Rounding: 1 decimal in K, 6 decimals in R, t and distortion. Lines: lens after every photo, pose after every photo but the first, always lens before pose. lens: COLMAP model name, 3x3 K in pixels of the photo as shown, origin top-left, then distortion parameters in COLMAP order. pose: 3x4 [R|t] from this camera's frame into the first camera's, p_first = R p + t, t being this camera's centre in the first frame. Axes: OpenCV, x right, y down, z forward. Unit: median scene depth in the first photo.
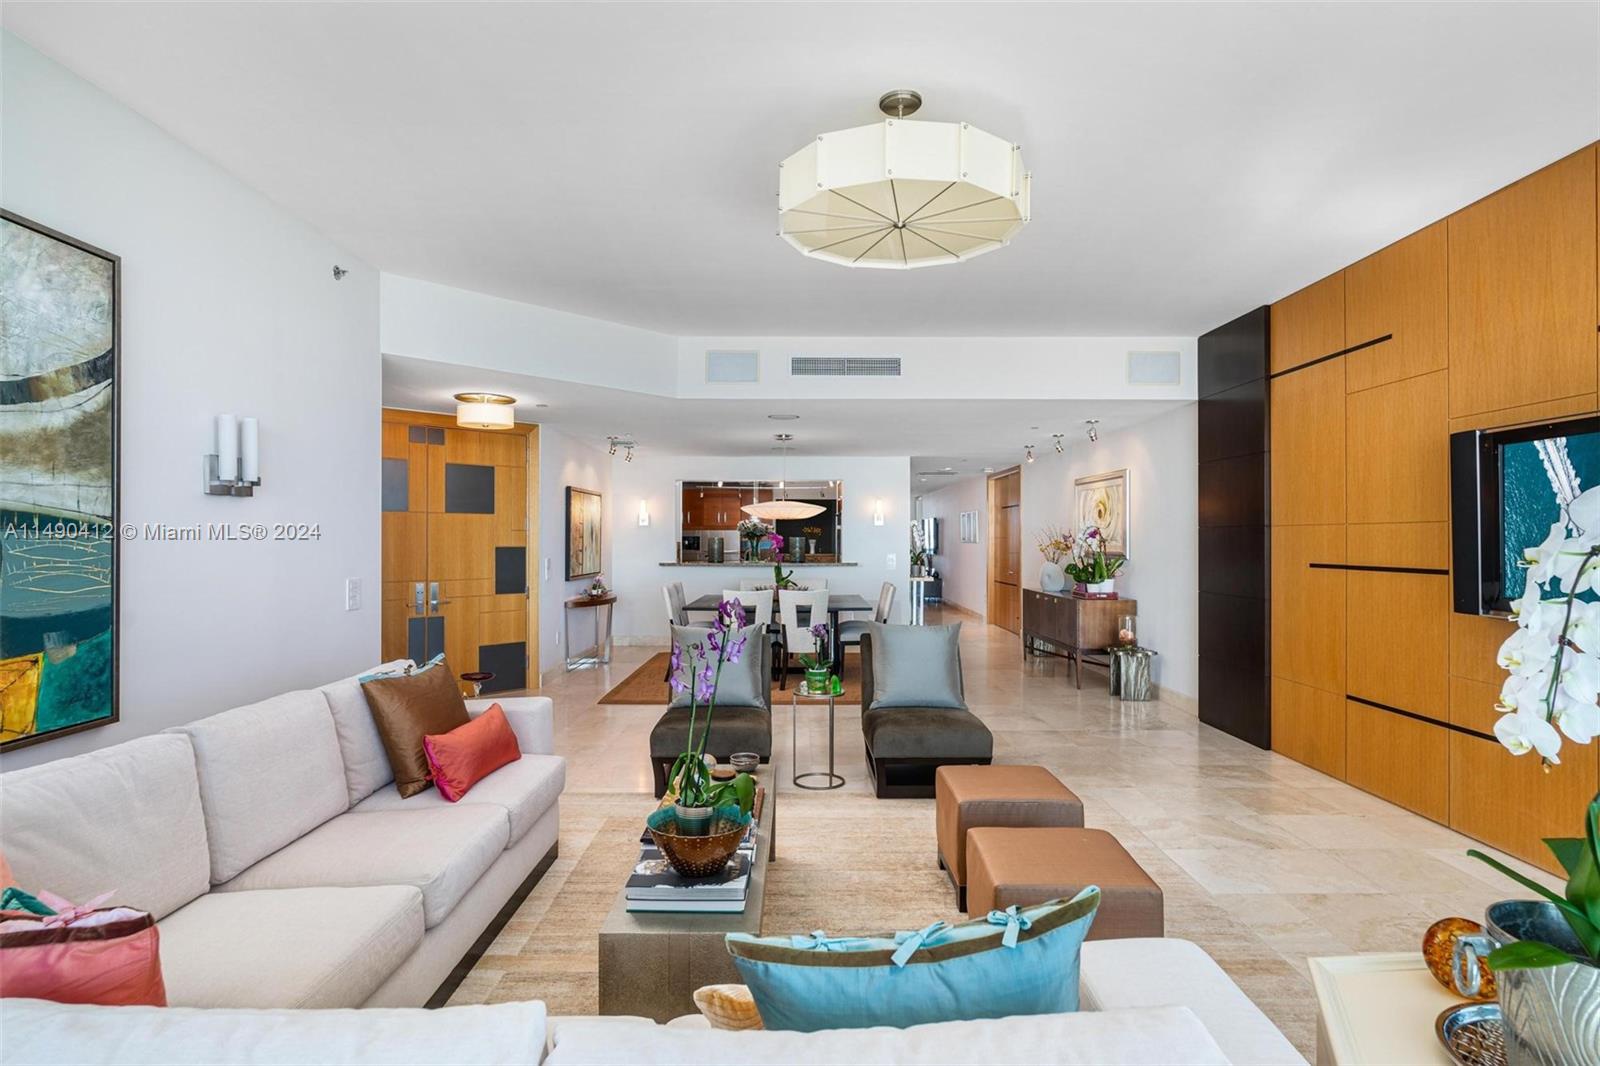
lens RADIAL K [[810.2, 0, 793.1], [0, 810.2, 536.0], [0, 0, 1]] dist [-0.000075, -0.000418]
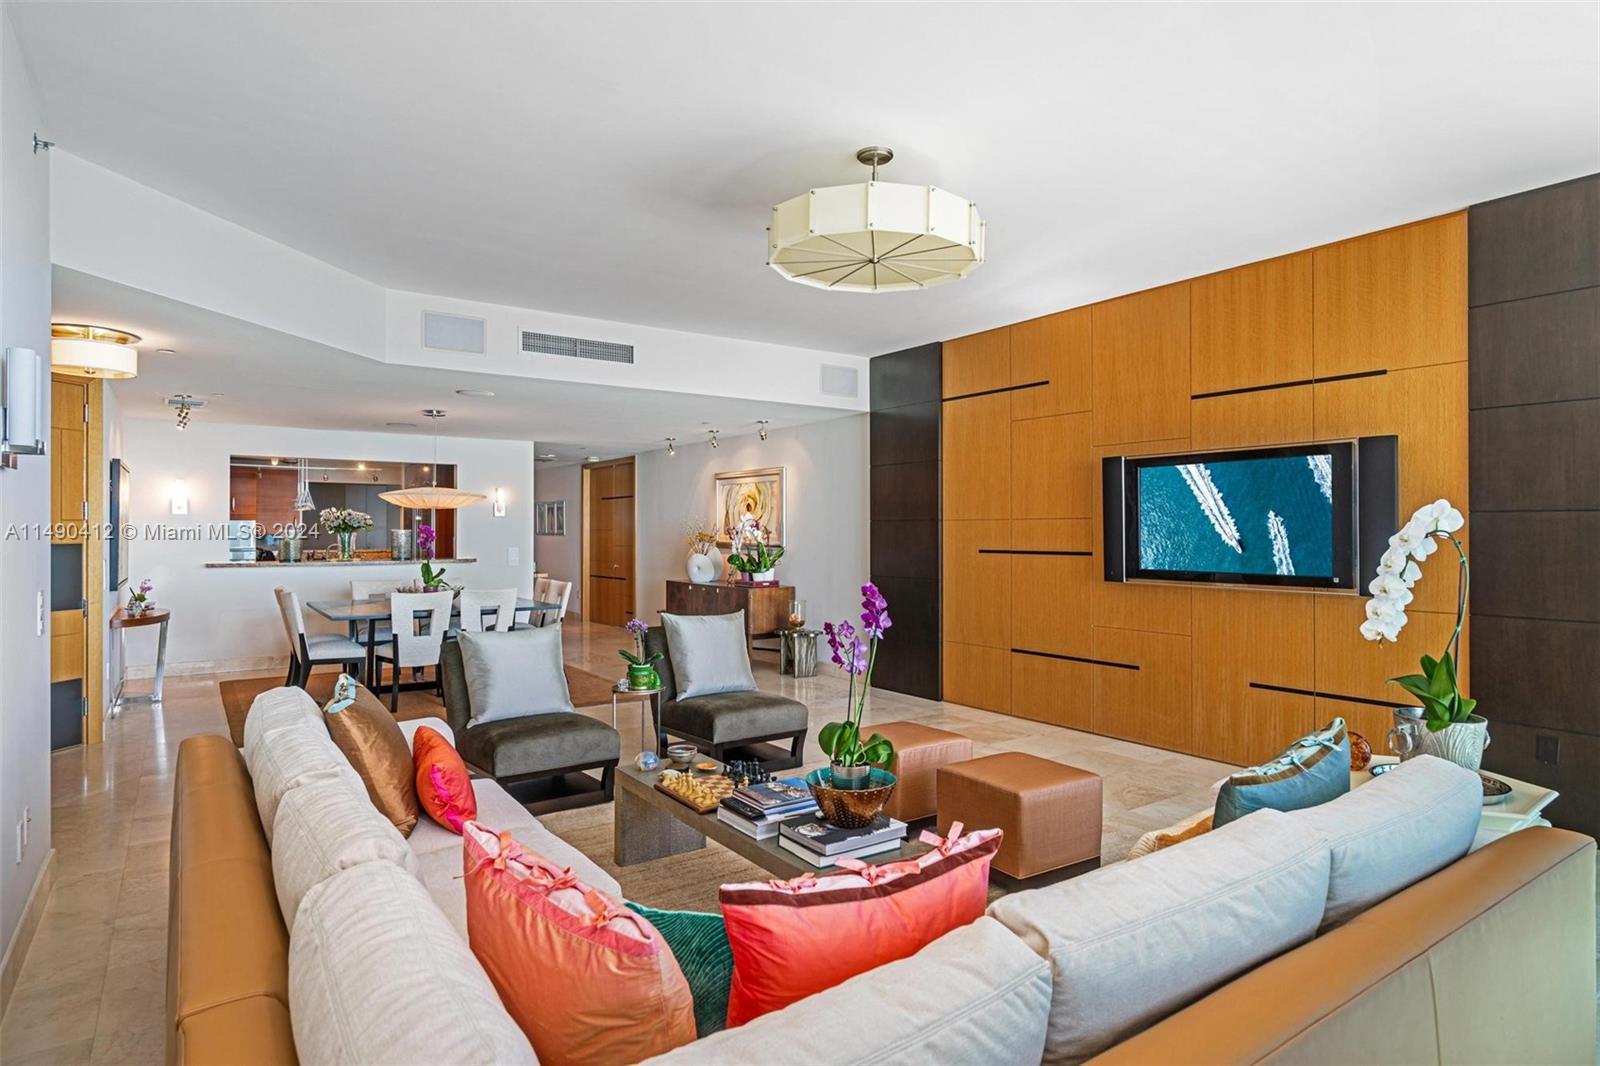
lens RADIAL K [[896.2, 0, 792.0], [0, 896.2, 527.2], [0, 0, 1]] dist [0.008927, -0.000923]
pose [[0.816300, 0.000853, 0.577627, -0.279343], [-0.000074, 0.999999, -0.001372, 0.000058], [-0.577628, 0.001077, 0.816300, 0.007173]]
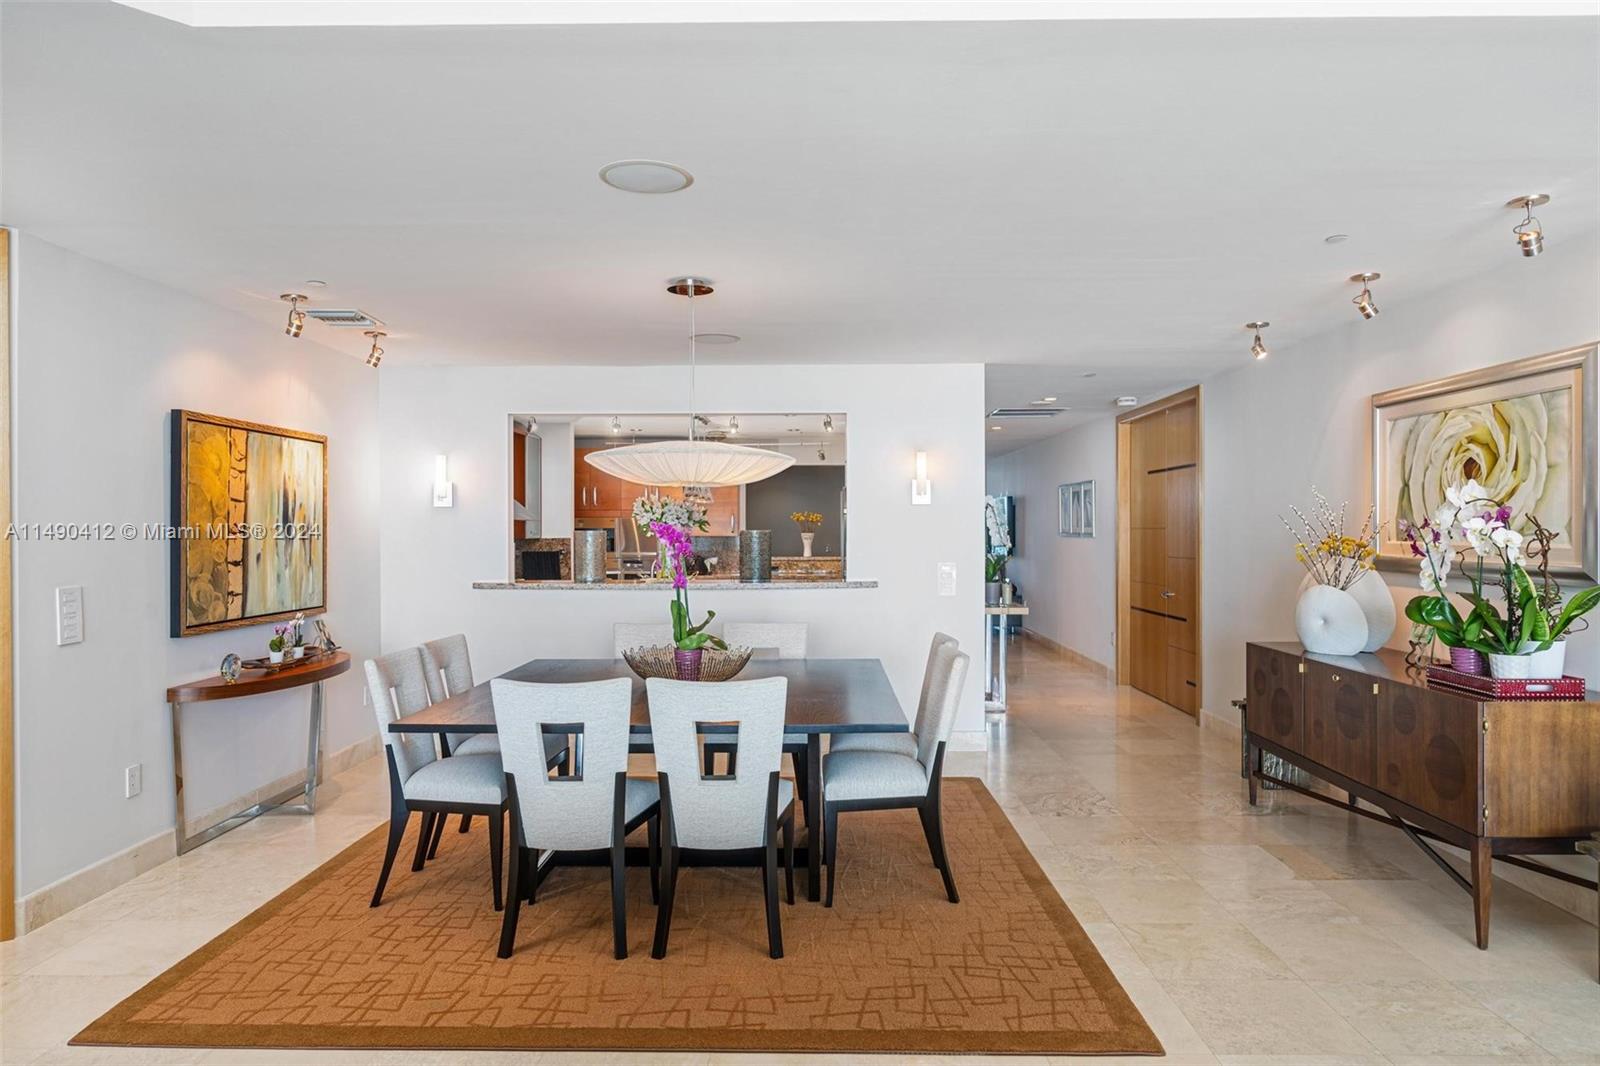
lens RADIAL K [[990.8, 0, 803.9], [0, 990.8, 531.1], [0, 0, 1]] dist [-0.009511, 0.001023]
pose [[0.999972, -0.004219, -0.006209, 0.053459], [0.004245, 0.999983, 0.004118, 0.000142], [0.006192, -0.004144, 0.999972, 0.554327]]
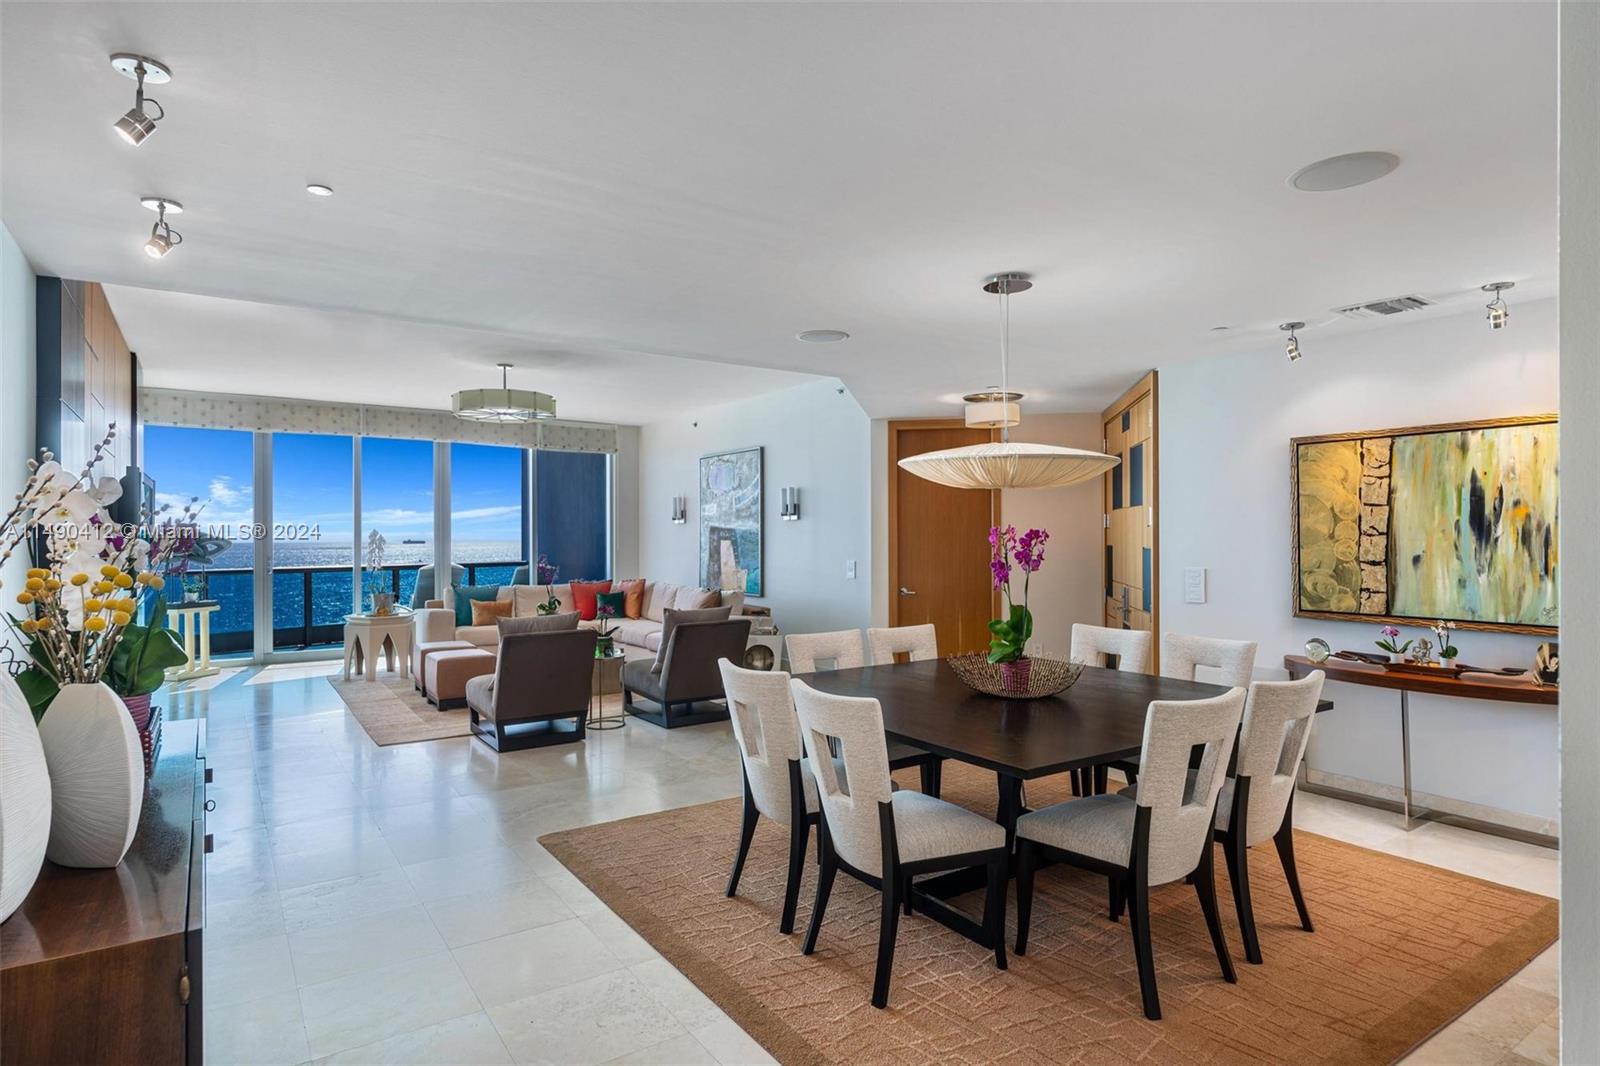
lens RADIAL K [[896.2, 0, 802.6], [0, 896.2, 539.8], [0, 0, 1]] dist [0.008927, -0.000923]
pose [[-0.829114, -0.002409, -0.559075, 0.281703], [0.000247, 0.999989, -0.004676, 0.006419], [0.559080, -0.004015, -0.829104, 1.237594]]
